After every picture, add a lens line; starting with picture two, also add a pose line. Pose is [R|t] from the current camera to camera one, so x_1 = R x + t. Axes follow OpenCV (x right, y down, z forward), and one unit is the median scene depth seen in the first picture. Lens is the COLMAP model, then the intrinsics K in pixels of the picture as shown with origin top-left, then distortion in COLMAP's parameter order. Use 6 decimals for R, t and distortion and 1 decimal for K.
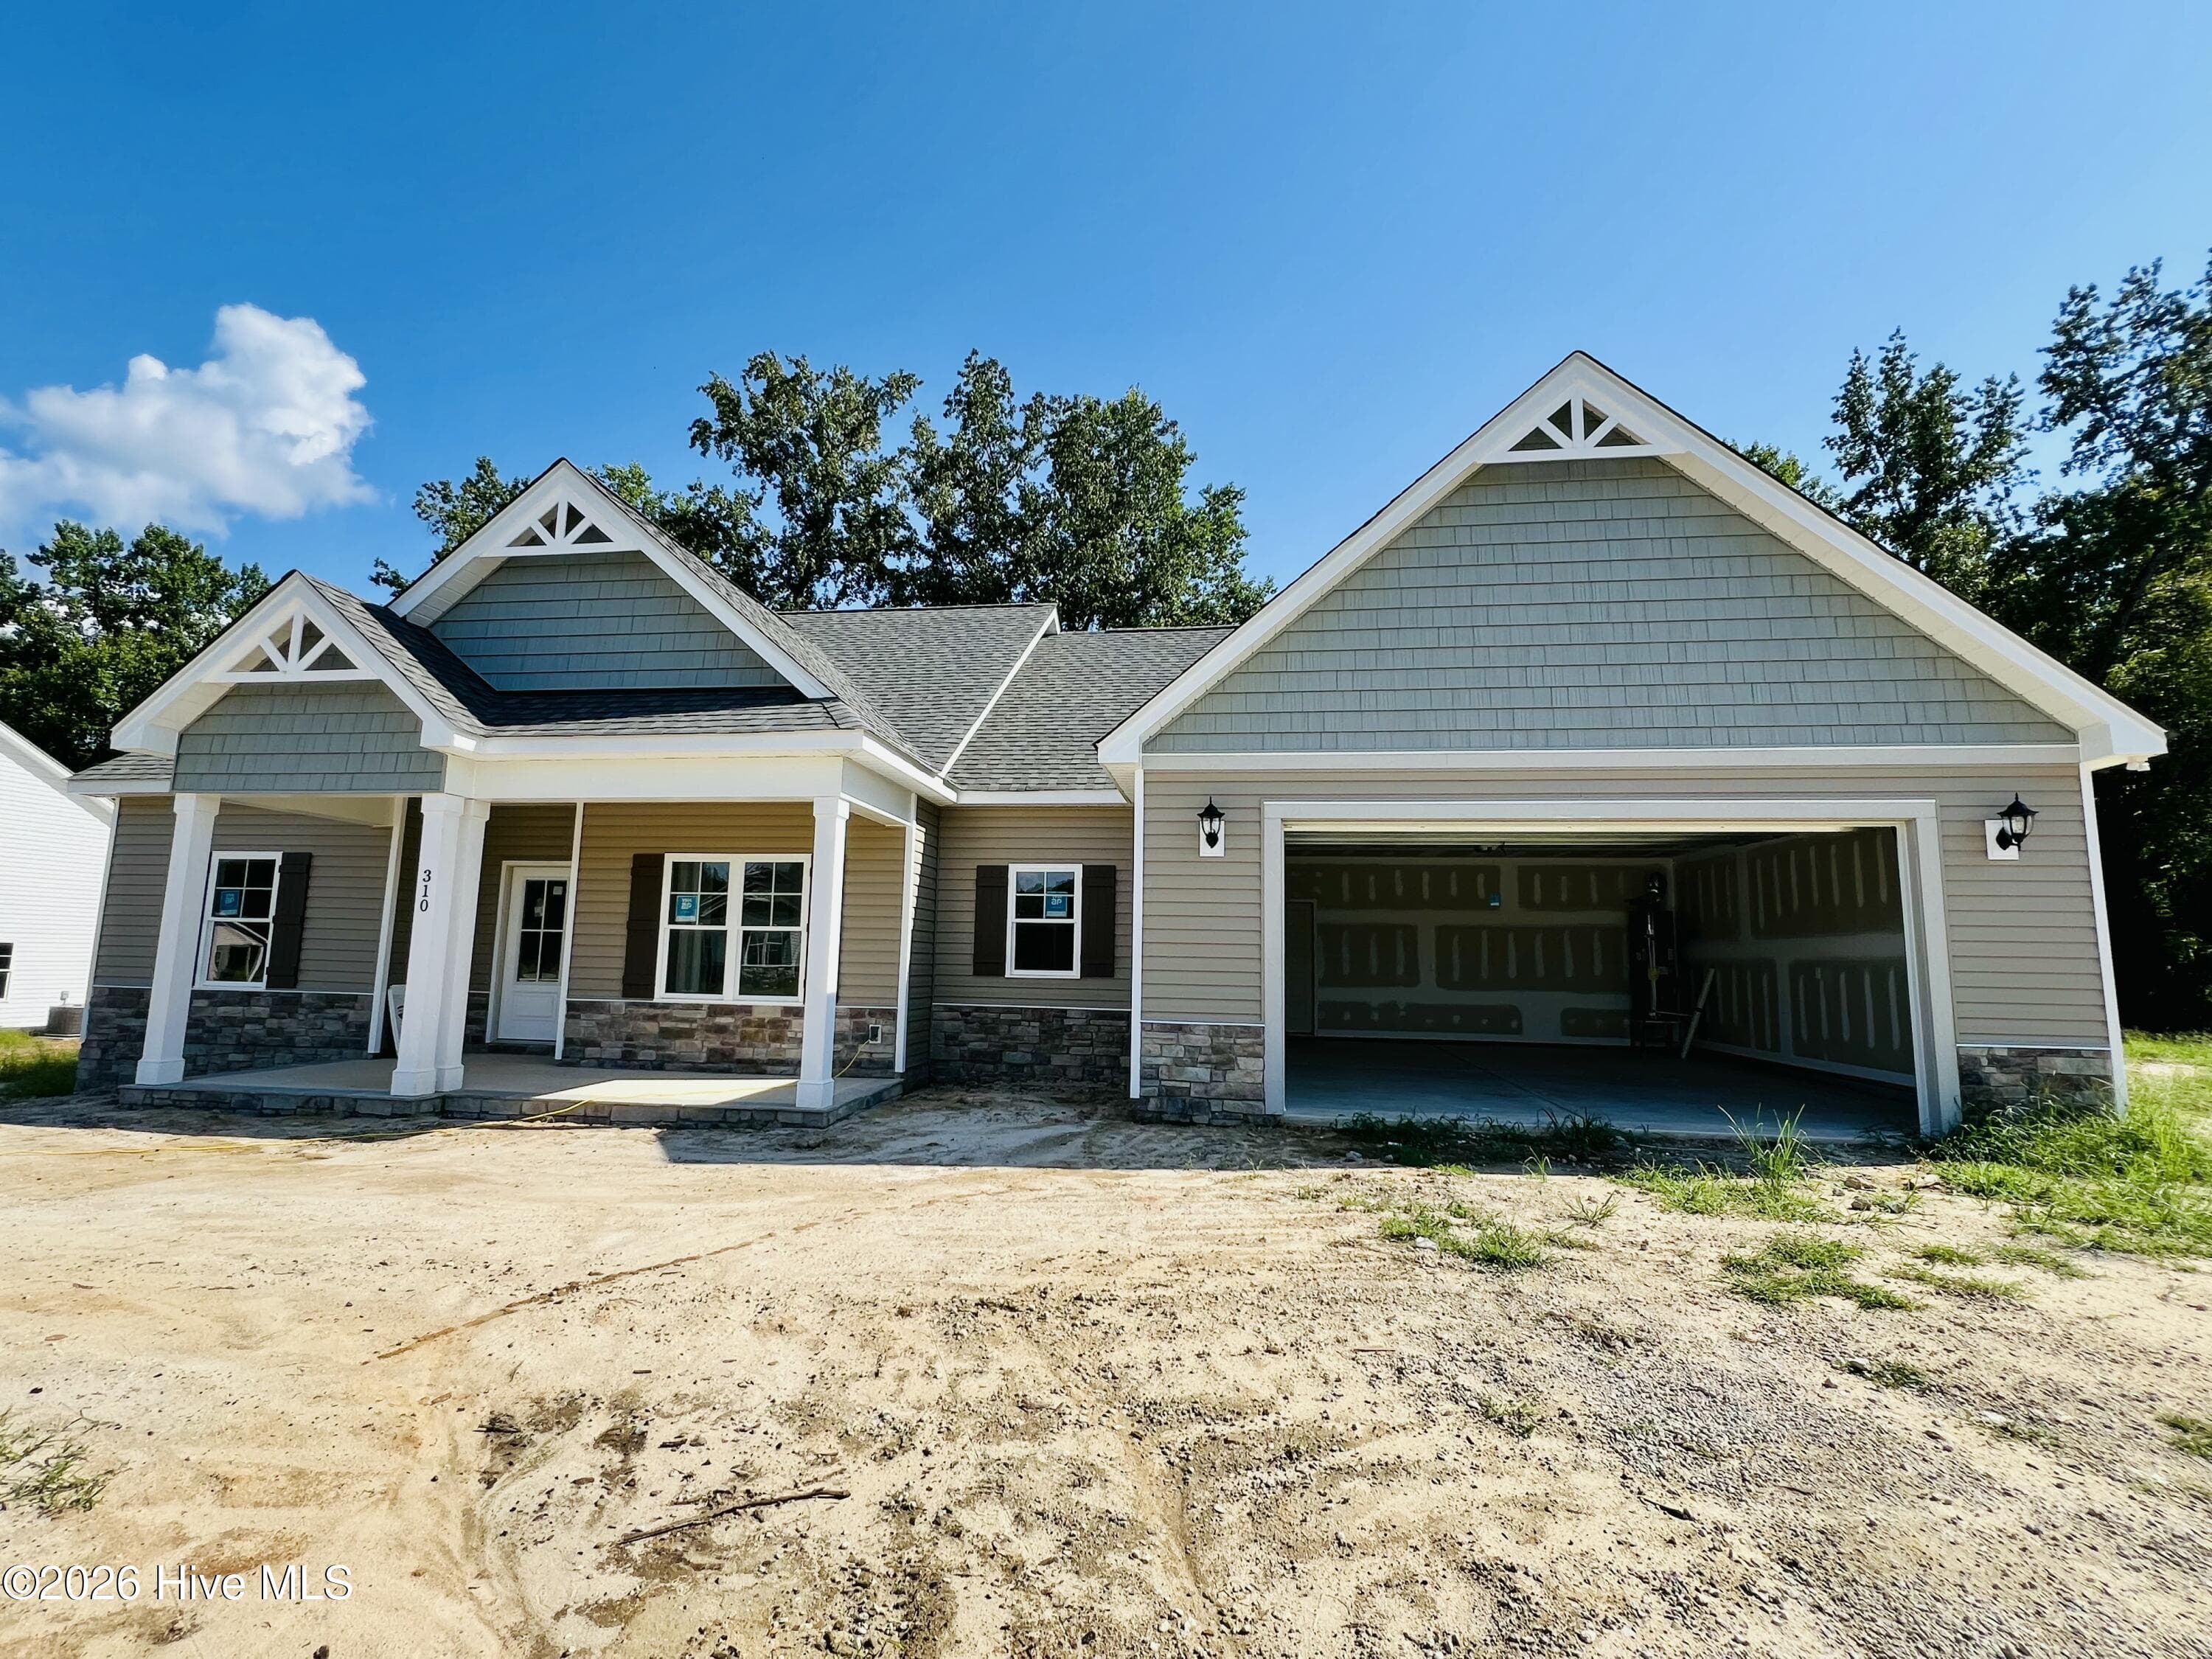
lens RADIAL K [[988.6, 0, 1106.4], [0, 988.6, 831.4], [0, 0, 1]] dist [-0.004744, -0.000544]
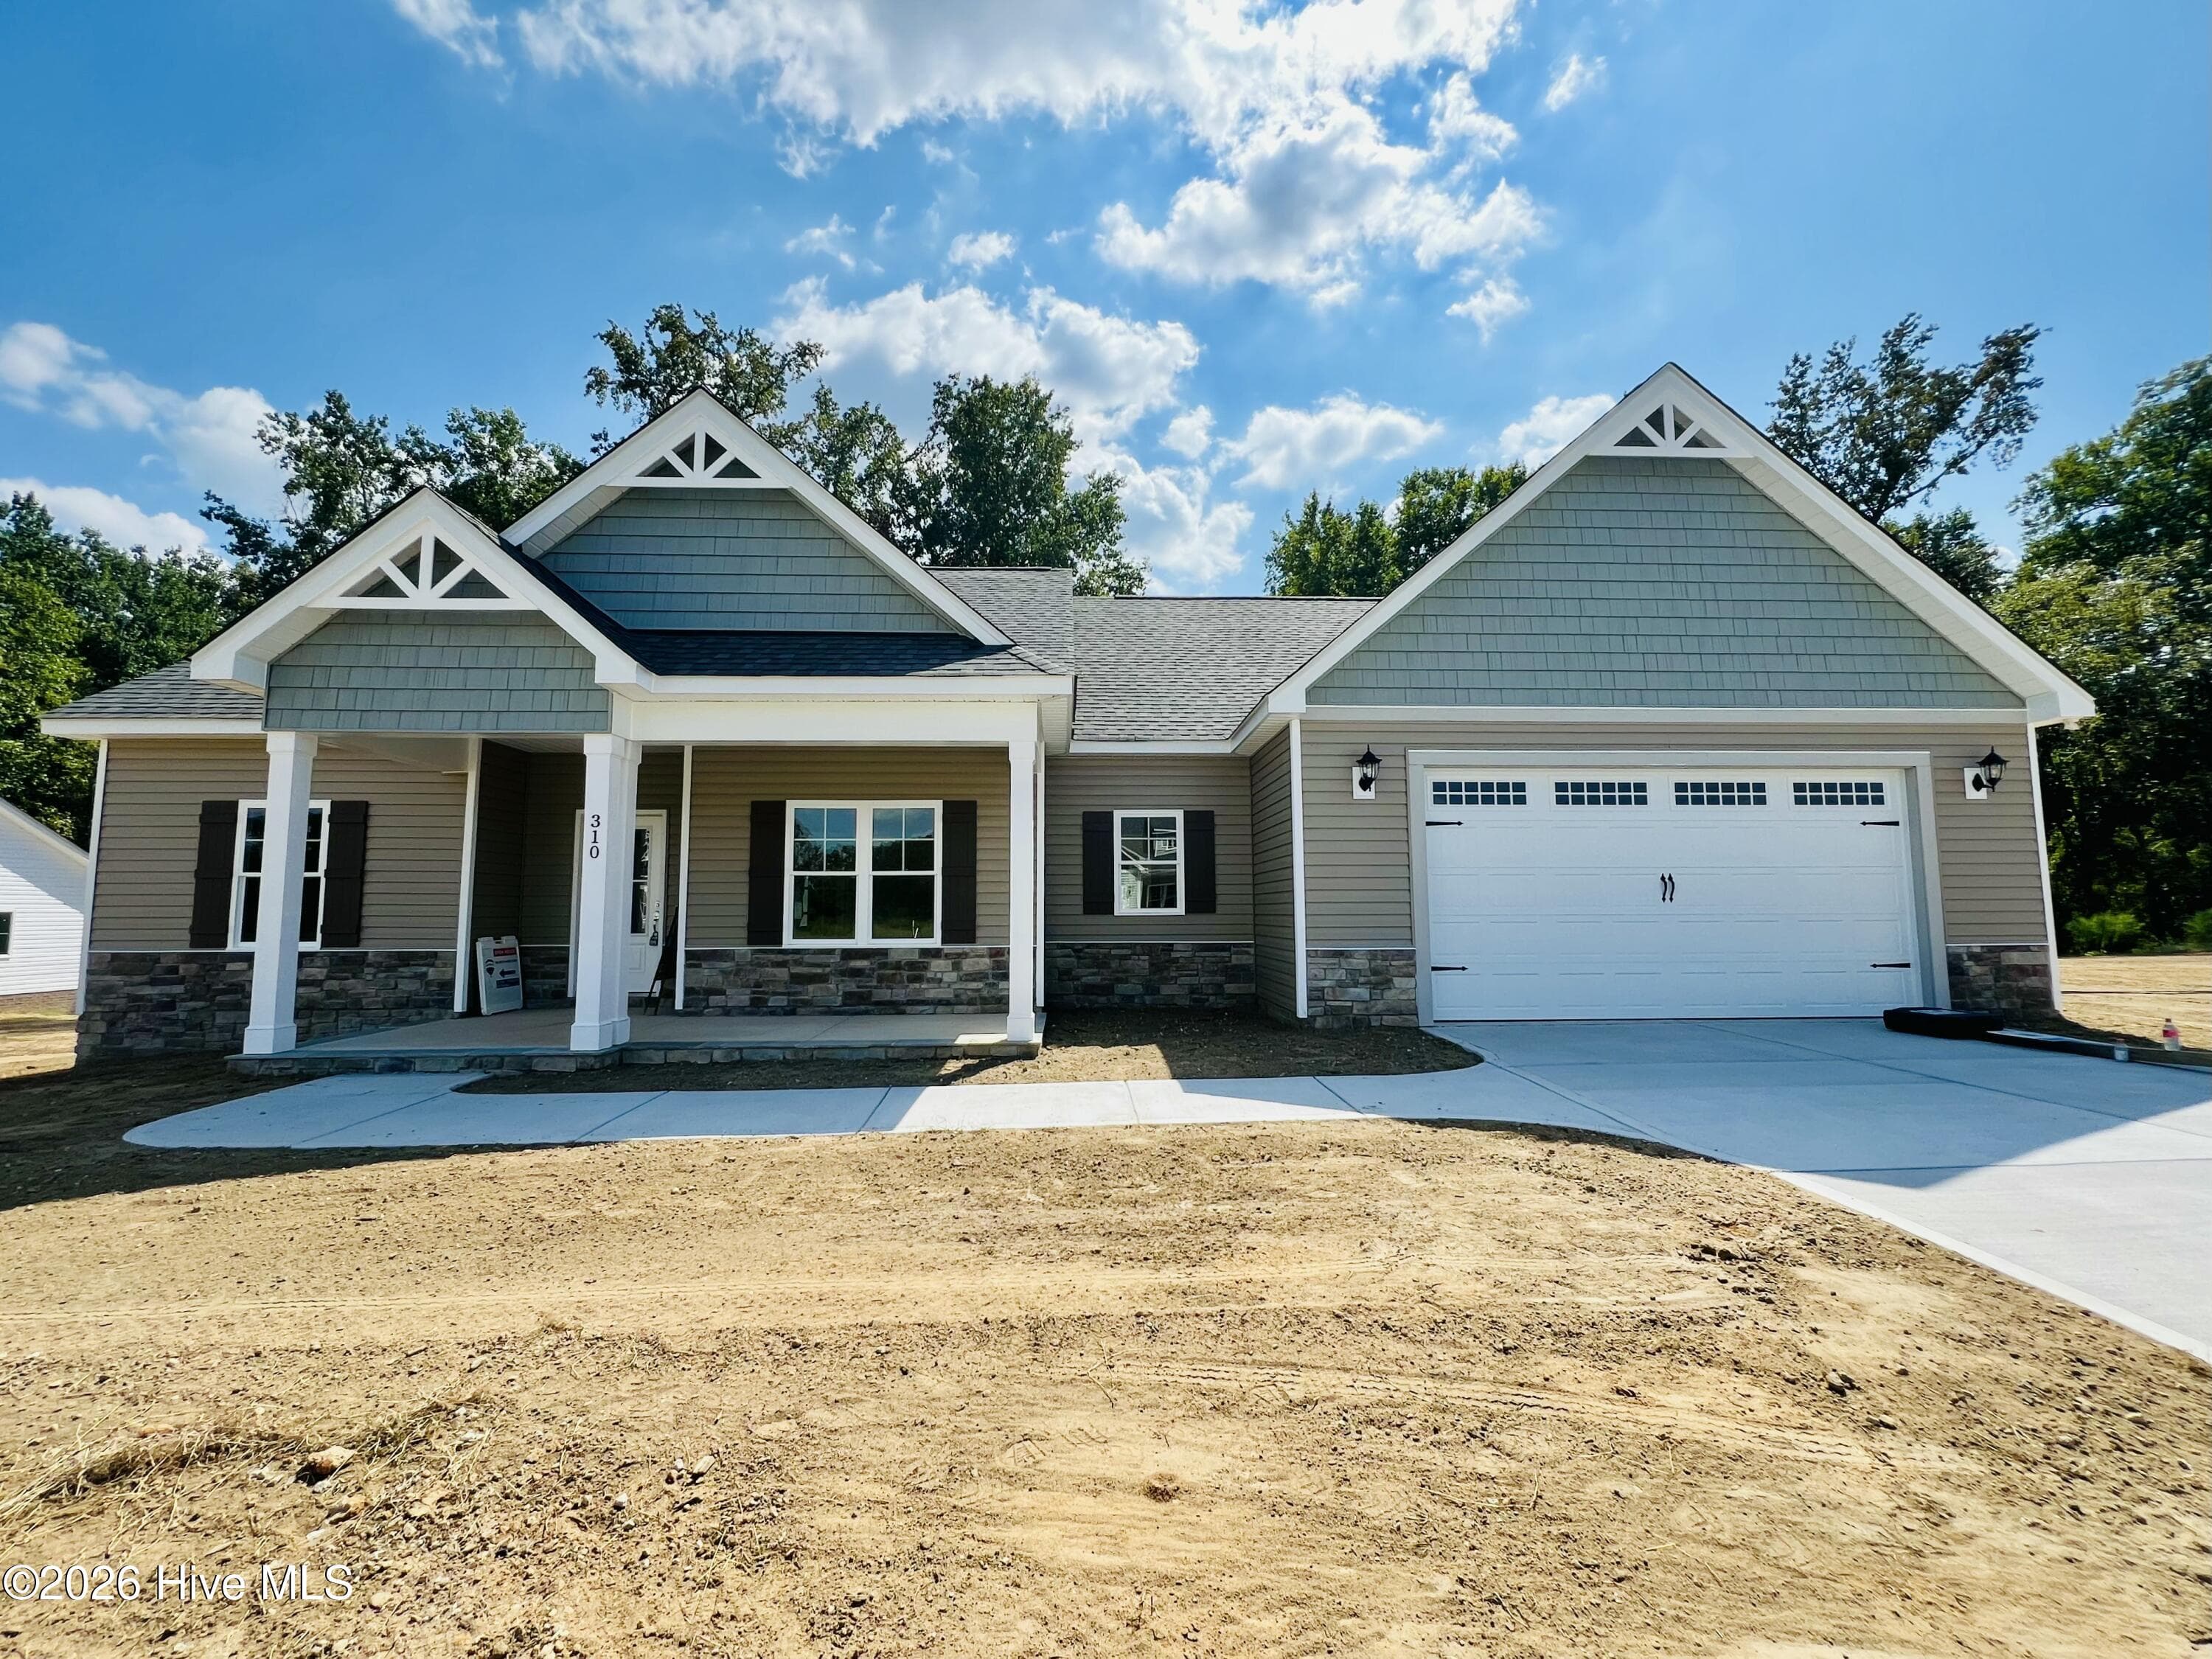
lens RADIAL K [[896.5, 0, 1106.0], [0, 896.5, 829.5], [0, 0, 1]] dist [-0.003739, -0.000436]
pose [[0.983445, -0.007706, 0.181041, -0.326017], [0.000130, 0.999125, 0.041820, 0.015786], [-0.181205, -0.041104, 0.982586, 0.057173]]
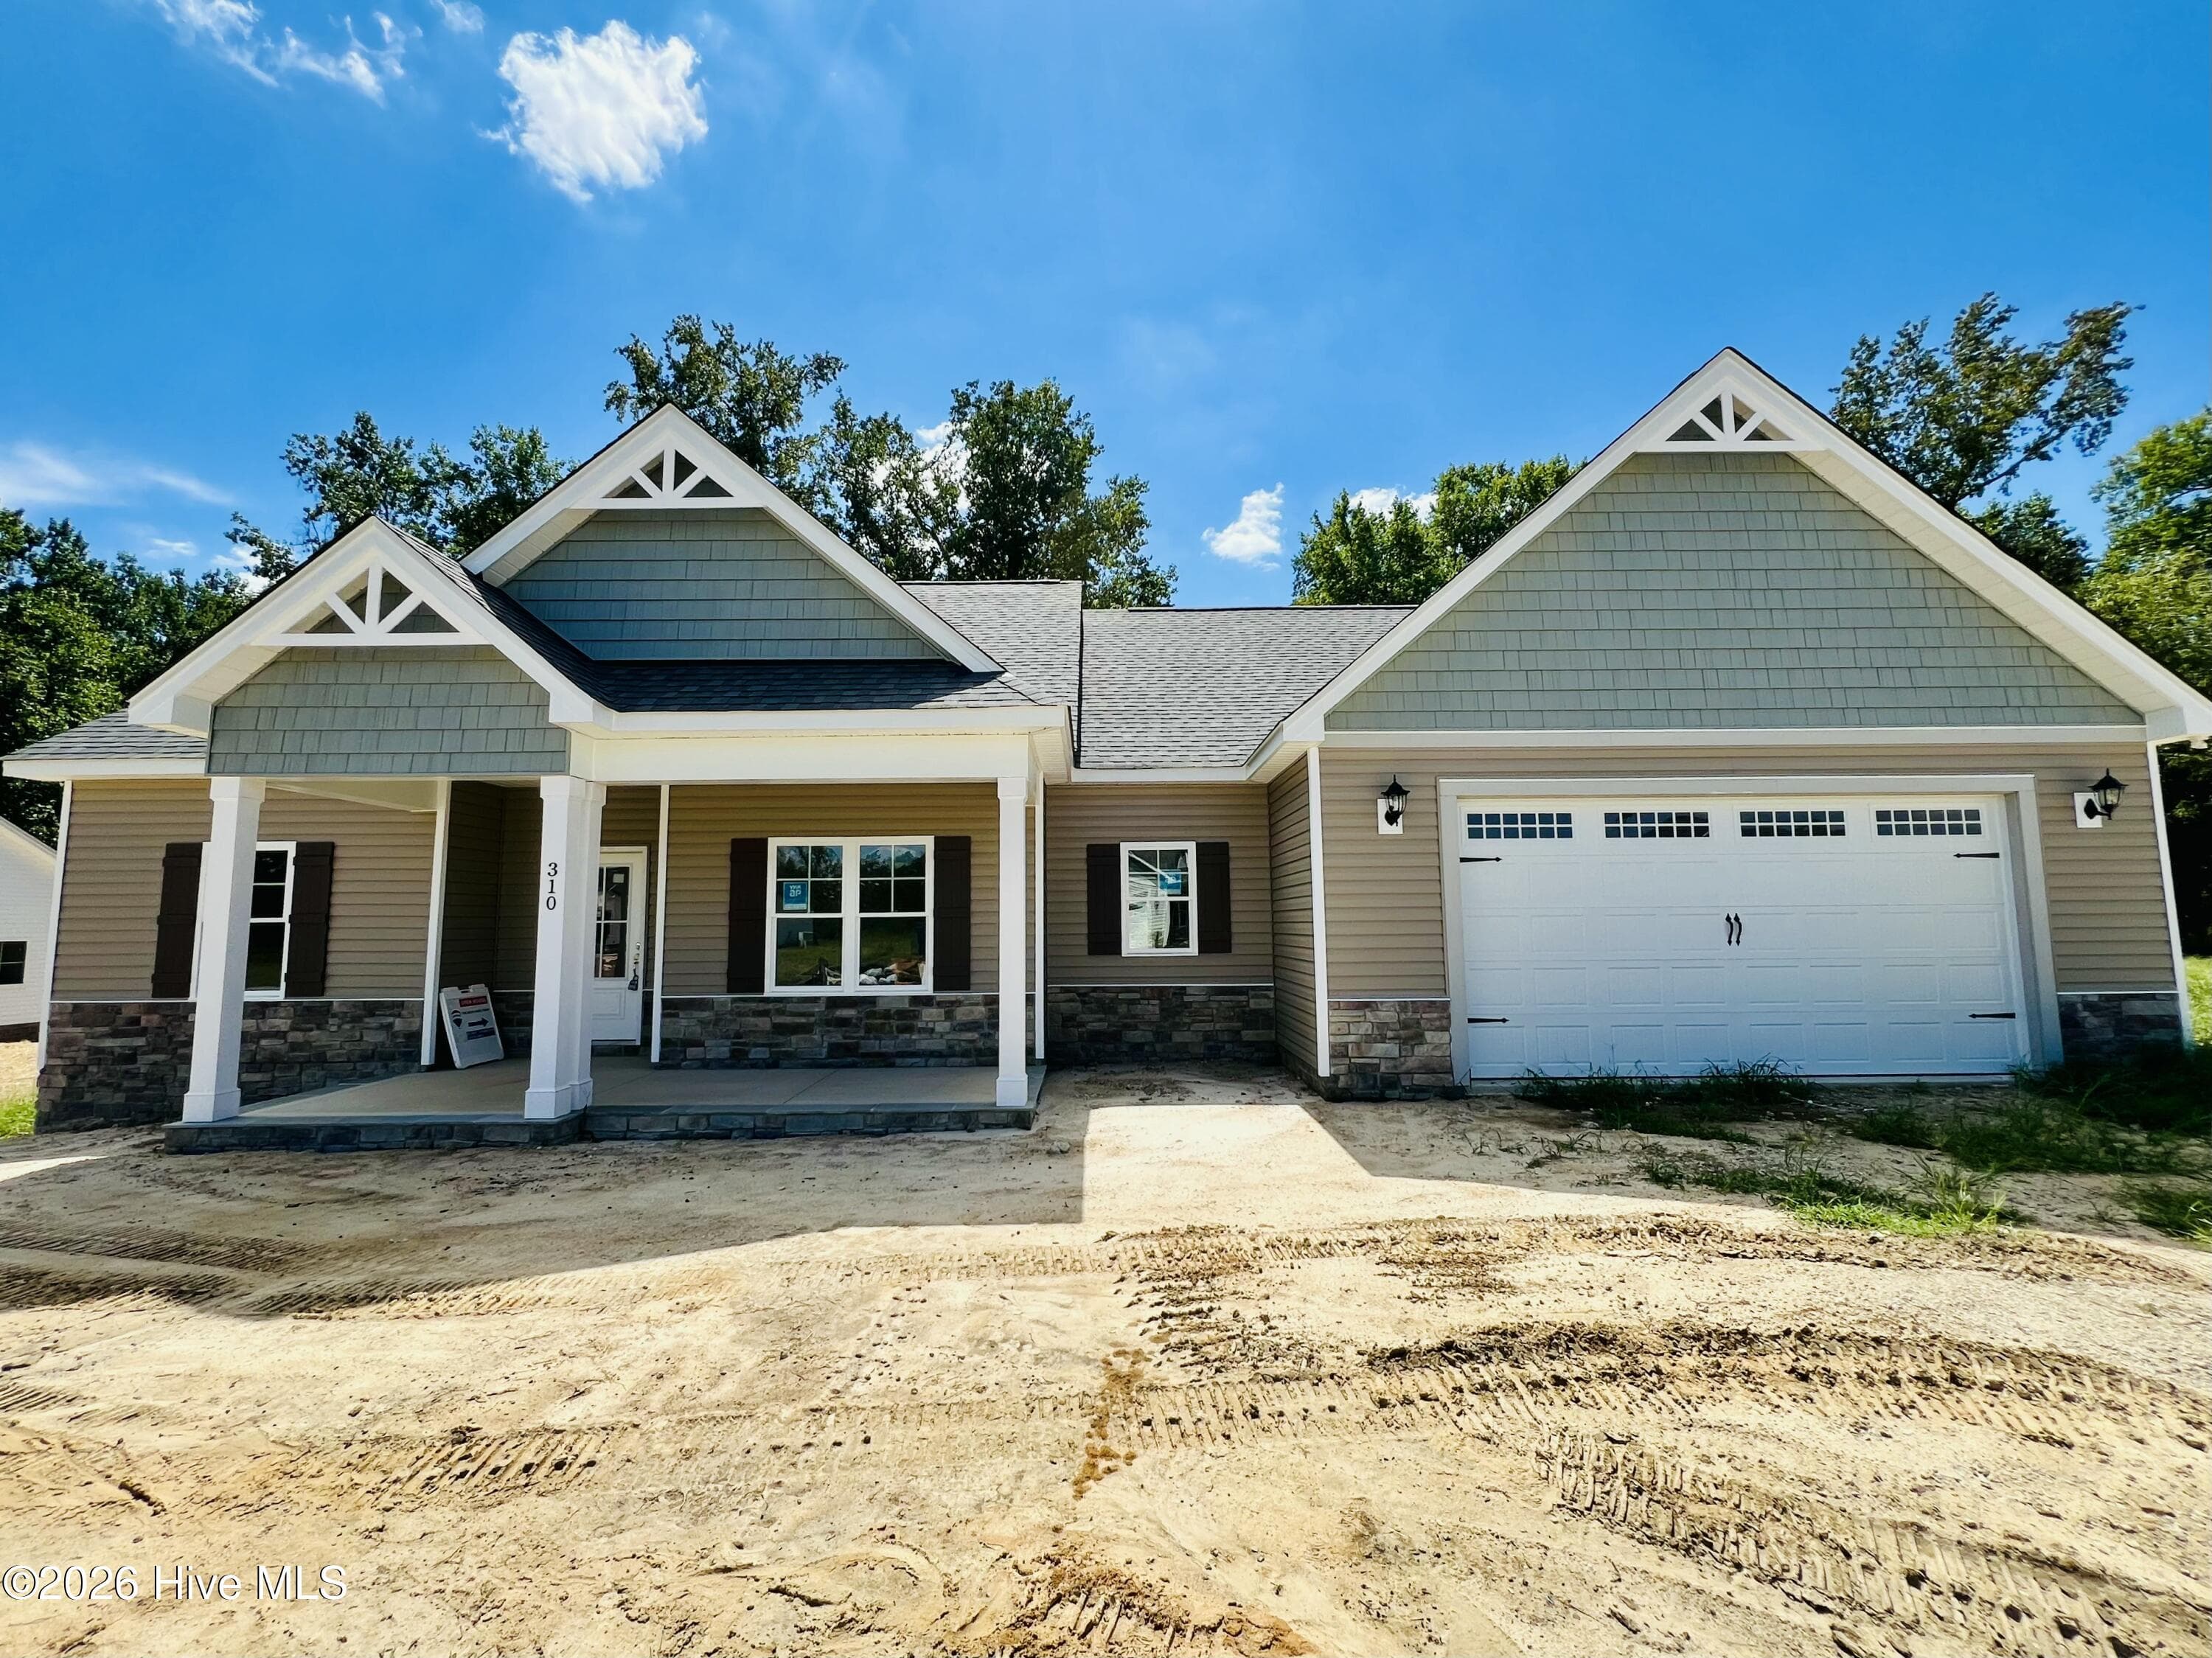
lens RADIAL K [[917.0, 0, 1101.5], [0, 917.0, 829.4], [0, 0, 1]] dist [-0.002994, -0.000590]
pose [[0.989323, -0.013655, 0.145099, -0.289678], [0.009376, 0.999502, 0.030128, -0.009438], [-0.145438, -0.028446, 0.988958, 0.107516]]
